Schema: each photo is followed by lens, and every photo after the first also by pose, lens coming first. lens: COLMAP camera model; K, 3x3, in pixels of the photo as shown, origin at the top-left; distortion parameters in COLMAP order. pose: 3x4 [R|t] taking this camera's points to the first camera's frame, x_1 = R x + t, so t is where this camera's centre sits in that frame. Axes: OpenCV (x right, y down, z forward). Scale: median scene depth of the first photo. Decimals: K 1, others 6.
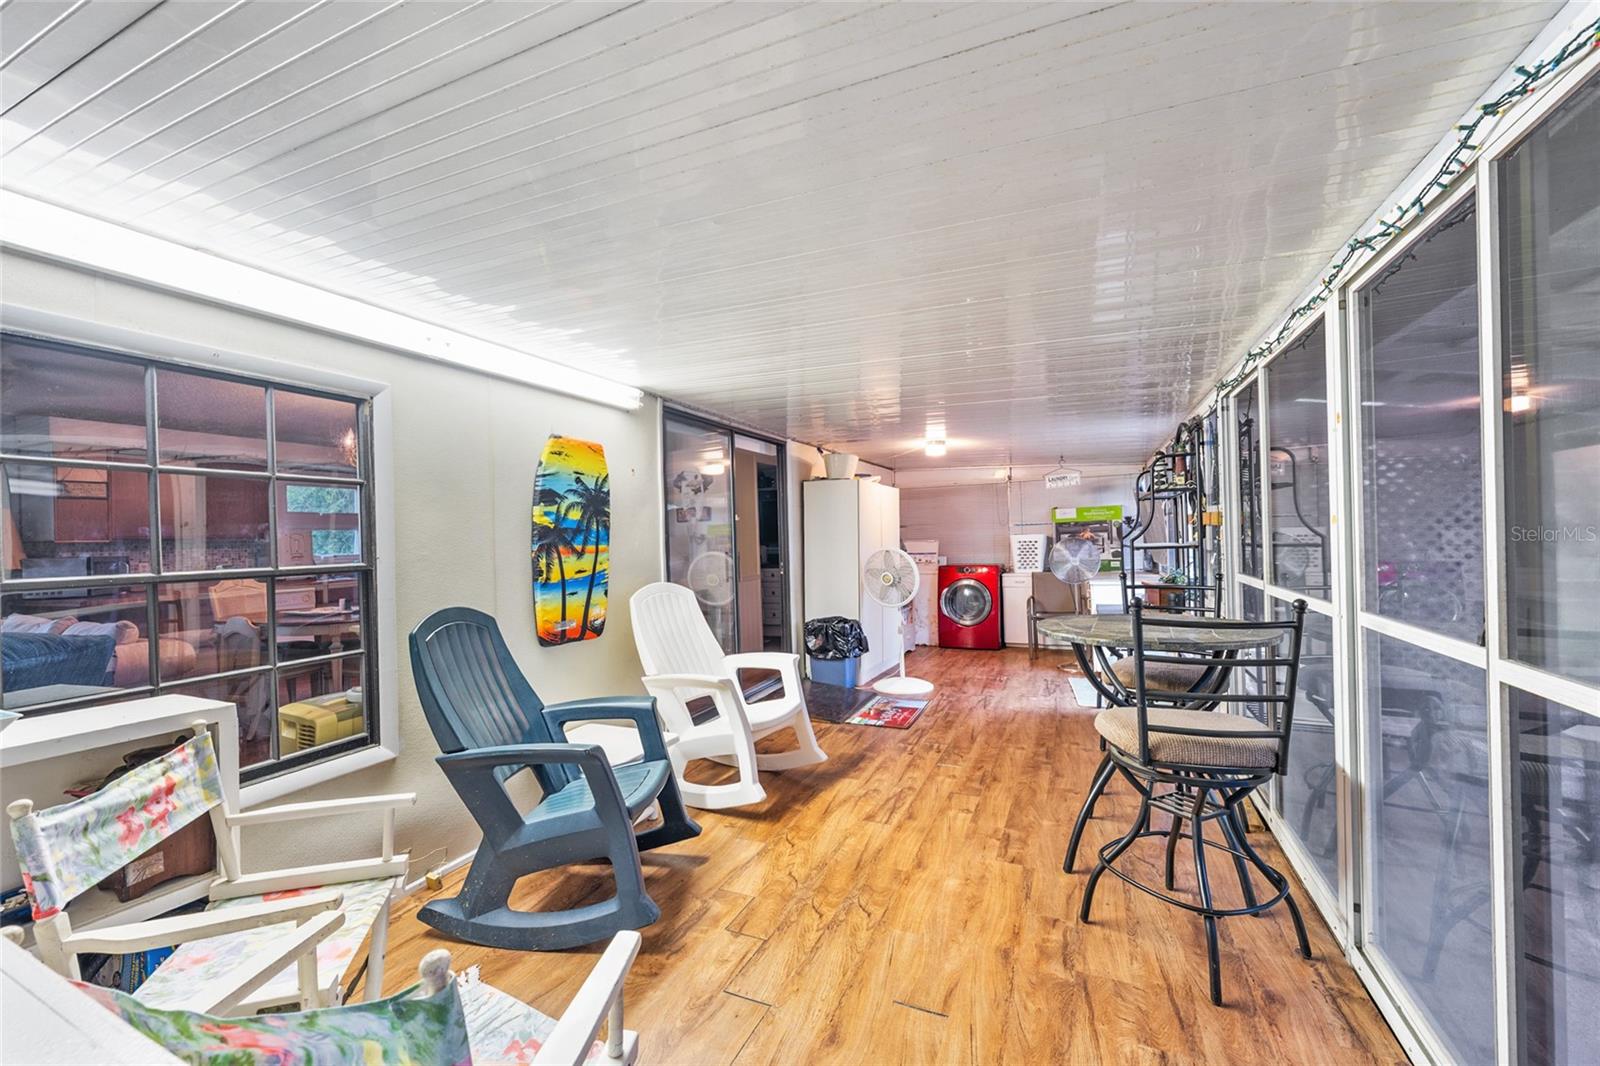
lens RADIAL K [[639.3, 0, 798.4], [0, 639.3, 533.8], [0, 0, 1]] dist [-0.000103, -0.000053]
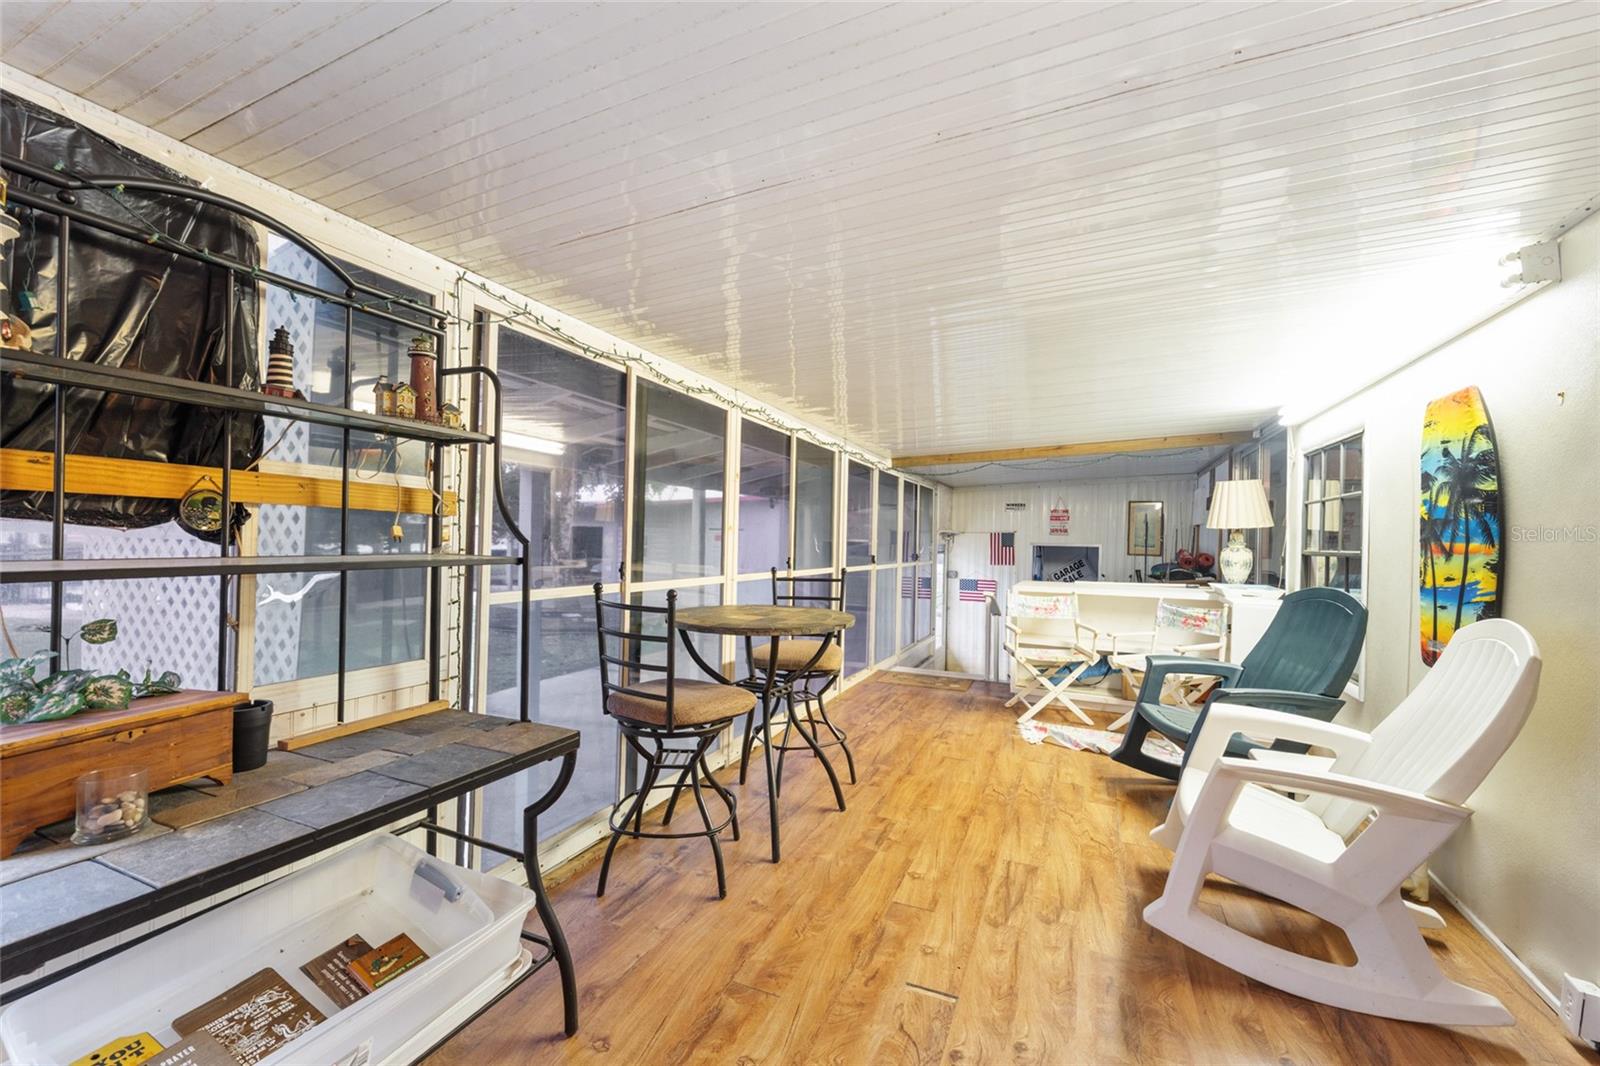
lens RADIAL K [[639.3, 0, 799.3], [0, 639.3, 544.0], [0, 0, 1]] dist [-0.000103, -0.000053]
pose [[-0.999956, 0.009118, 0.002090, 0.388299], [0.009119, 0.999958, 0.000487, 0.013355], [-0.002085, 0.000506, -0.999998, 1.739564]]
